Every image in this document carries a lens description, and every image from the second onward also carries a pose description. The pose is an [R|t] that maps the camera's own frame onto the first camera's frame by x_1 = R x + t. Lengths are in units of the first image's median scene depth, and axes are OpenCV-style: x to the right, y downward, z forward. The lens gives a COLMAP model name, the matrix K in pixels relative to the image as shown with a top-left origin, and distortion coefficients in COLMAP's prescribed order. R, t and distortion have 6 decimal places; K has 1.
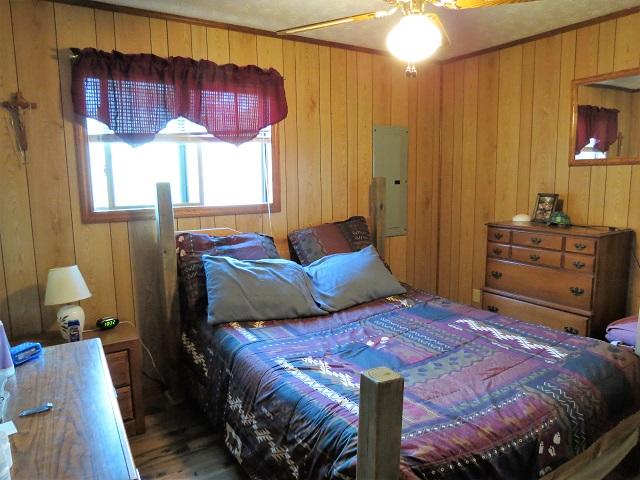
lens RADIAL K [[451.4, 0, 319.0], [0, 451.4, 241.6], [0, 0, 1]] dist [-0.045682, 0.006859]
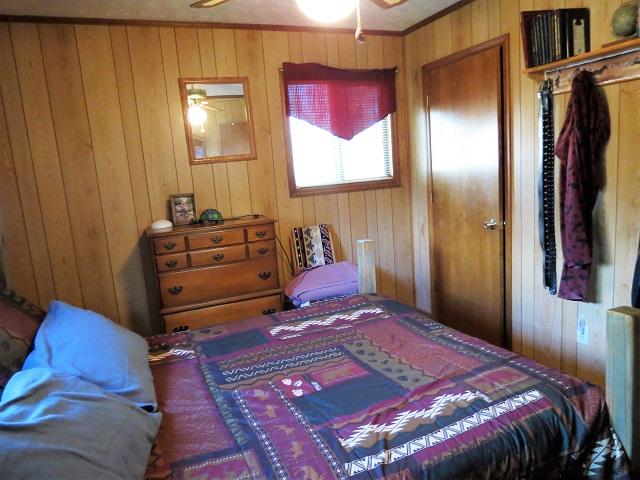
lens RADIAL K [[451.4, 0, 319.1], [0, 451.4, 238.4], [0, 0, 1]] dist [-0.045682, 0.006859]
pose [[0.169756, -0.162259, 0.972036, -0.505004], [0.215298, 0.968632, 0.124091, -0.092744], [-0.961681, 0.188212, 0.199365, 0.707098]]
